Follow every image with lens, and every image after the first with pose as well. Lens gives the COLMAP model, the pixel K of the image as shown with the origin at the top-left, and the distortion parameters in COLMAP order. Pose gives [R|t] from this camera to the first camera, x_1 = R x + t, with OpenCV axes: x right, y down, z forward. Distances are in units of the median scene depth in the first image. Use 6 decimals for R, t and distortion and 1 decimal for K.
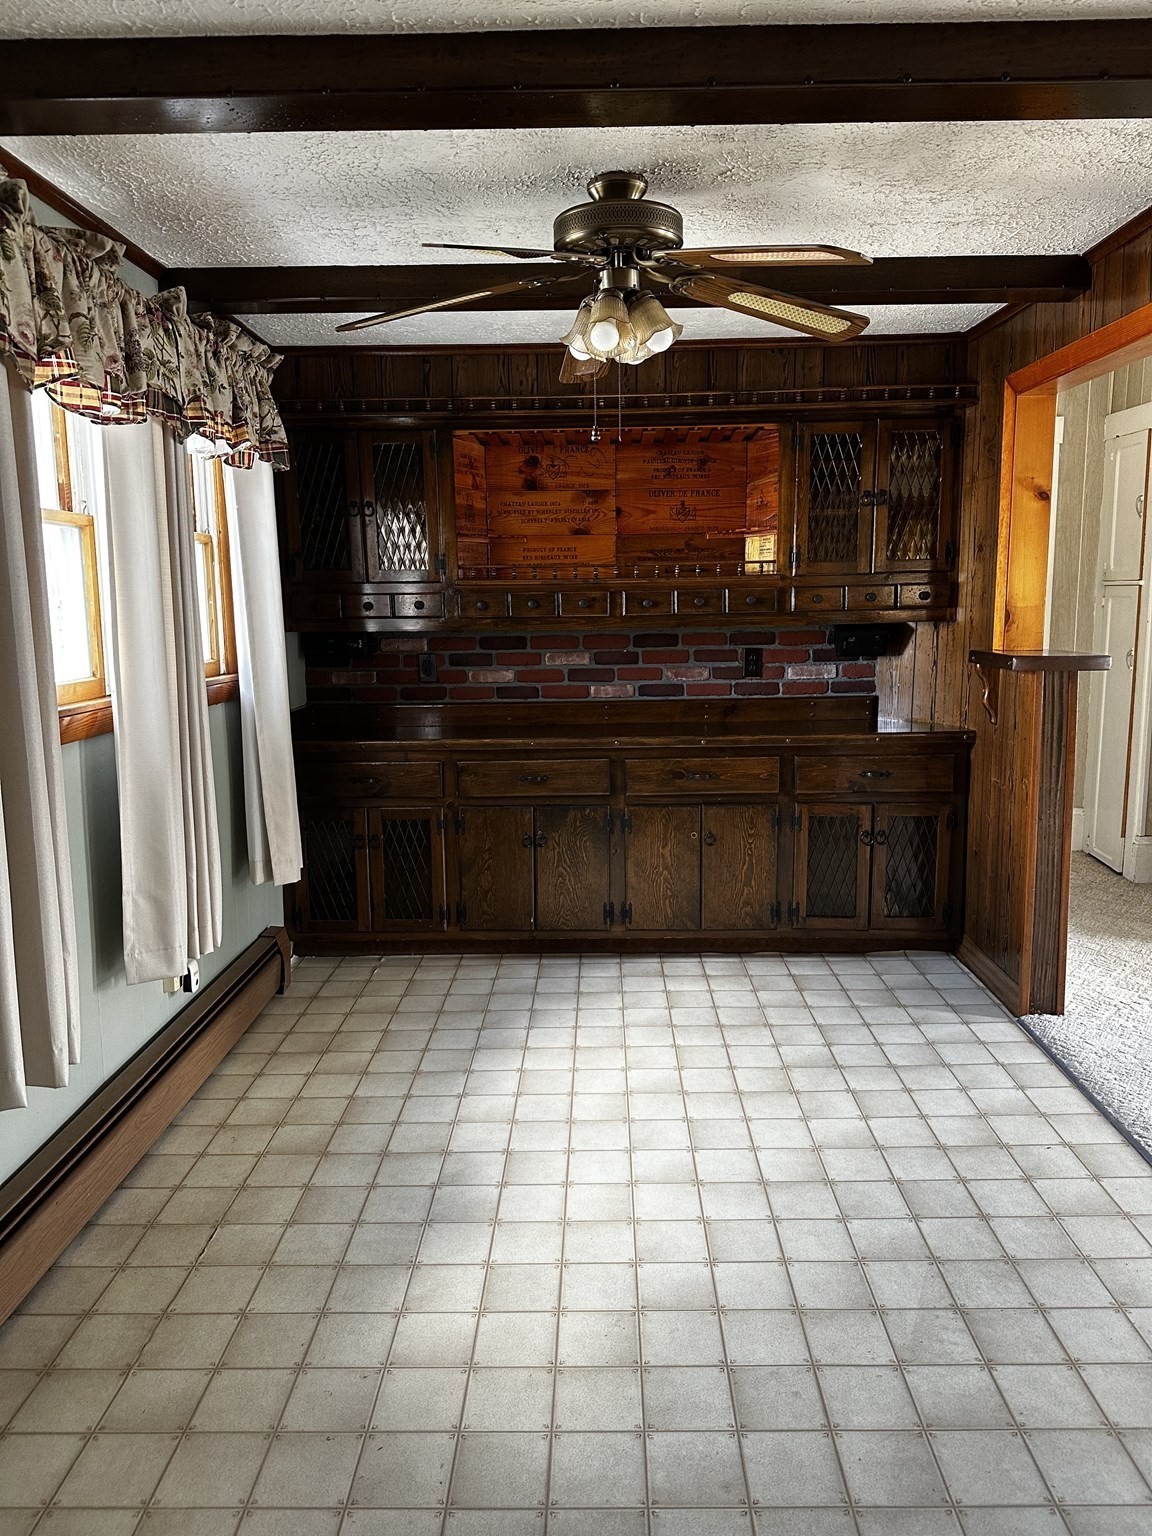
lens RADIAL K [[1083.4, 0, 588.6], [0, 1083.4, 755.4], [0, 0, 1]] dist [0.067889, -0.092536]
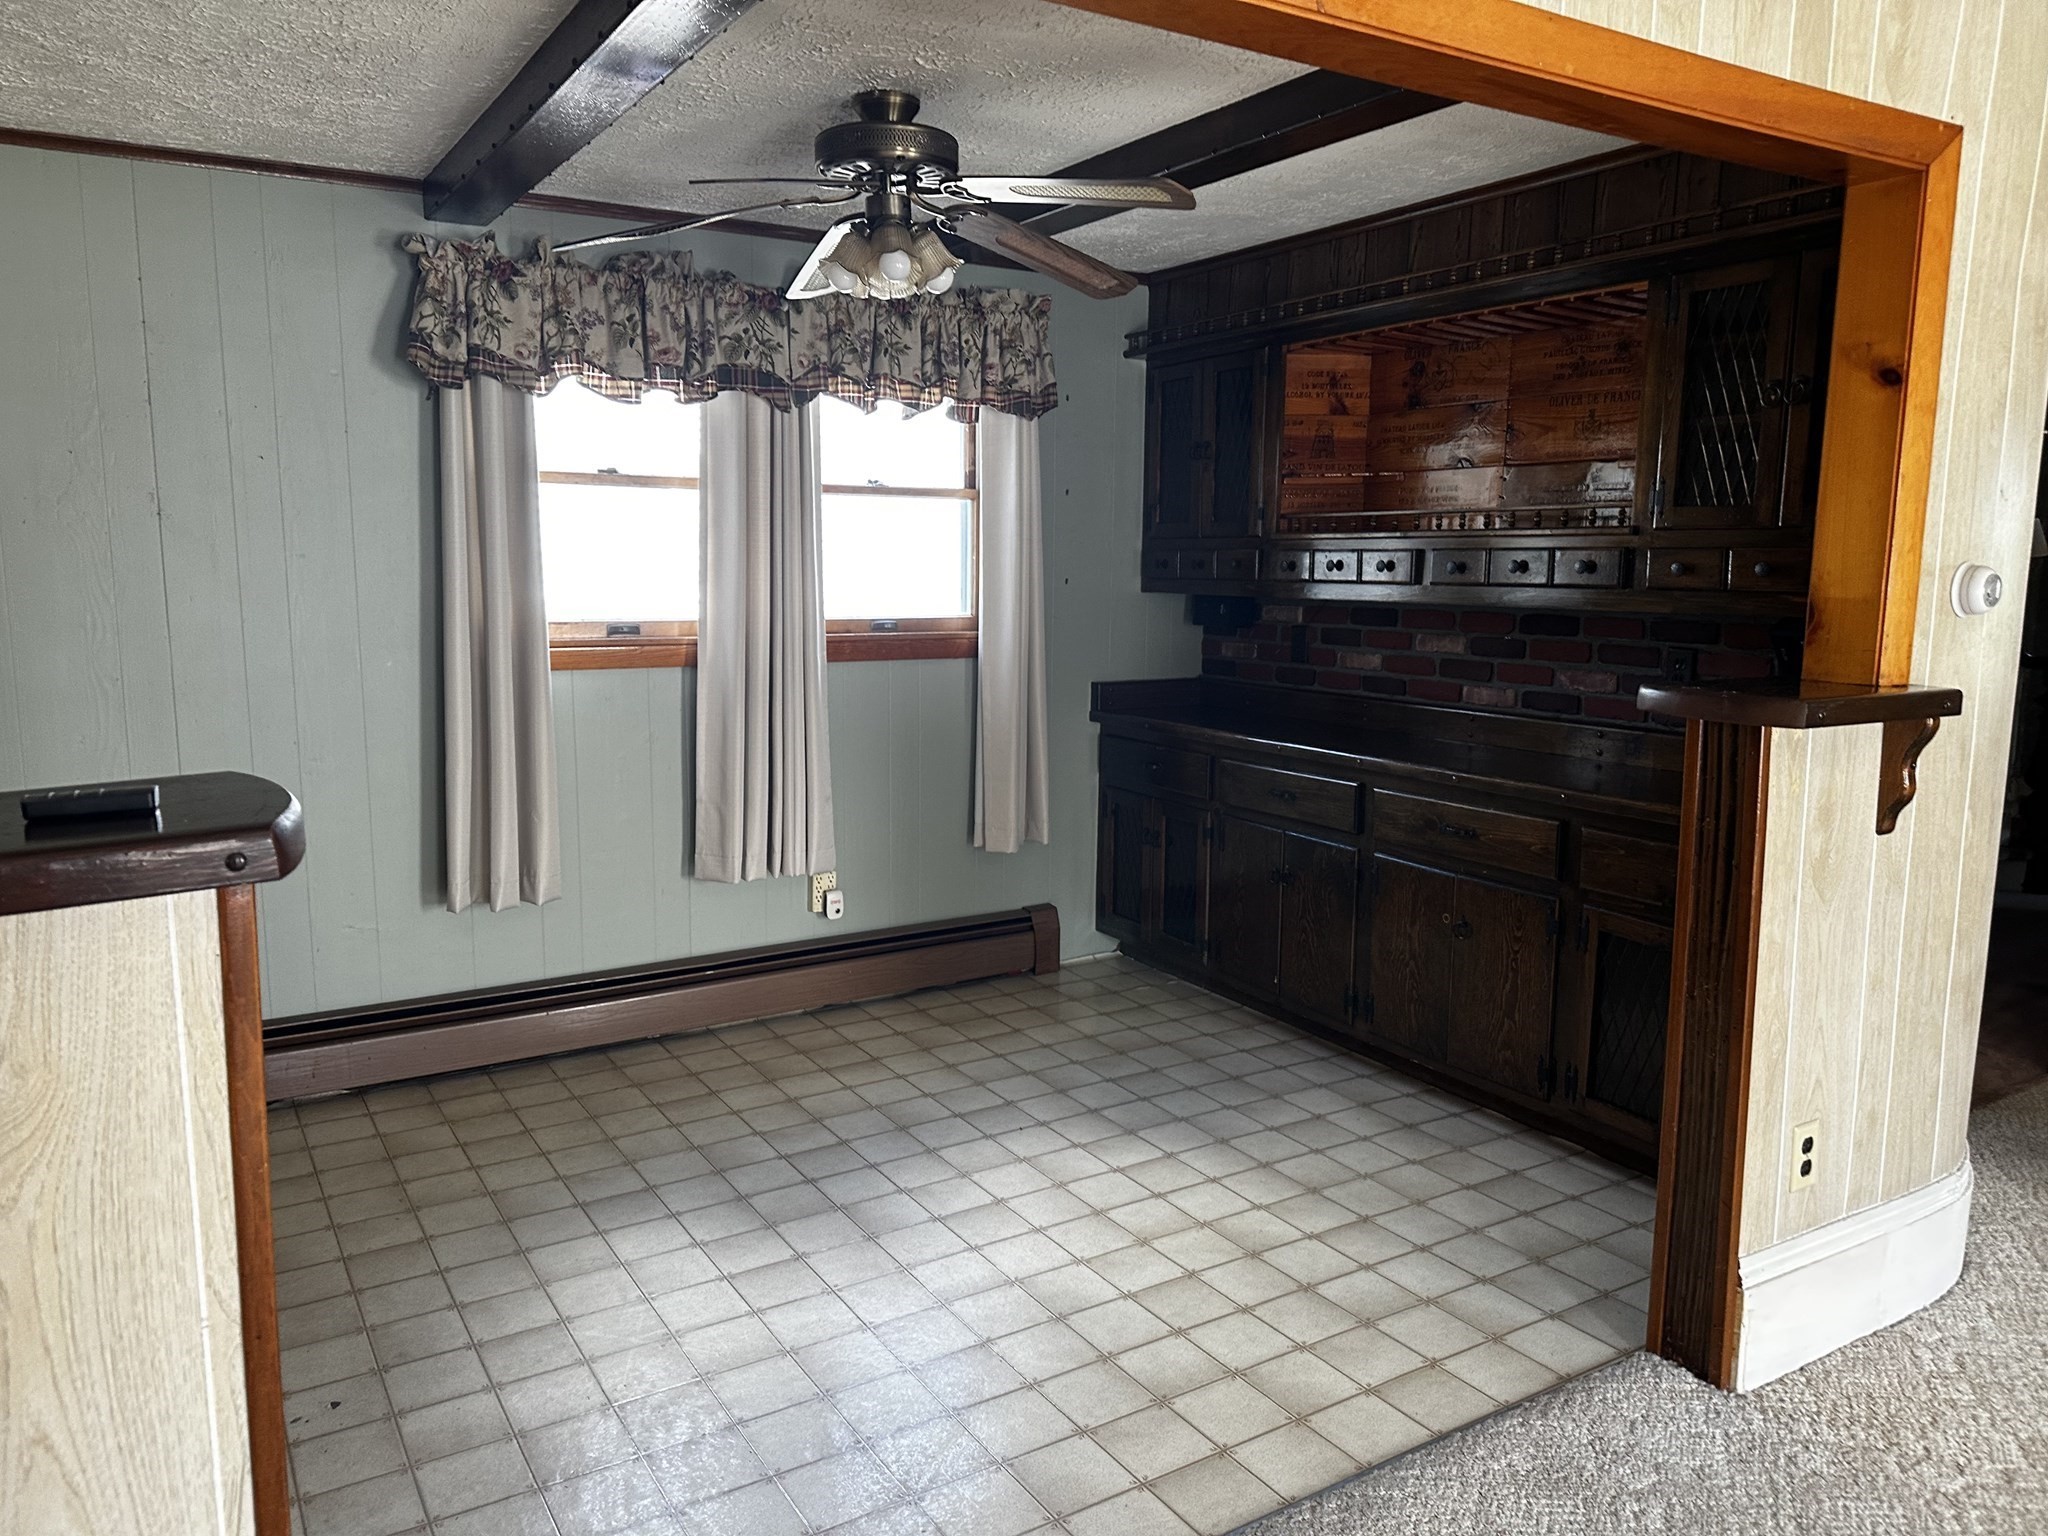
lens RADIAL K [[1444.5, 0, 986.5], [0, 1444.5, 739.3], [0, 0, 1]] dist [0.067889, -0.092536]
pose [[0.524208, 0.127528, -0.841987, 0.681379], [-0.137164, 0.988458, 0.064317, -0.052651], [0.840471, 0.081775, 0.535650, 0.275436]]
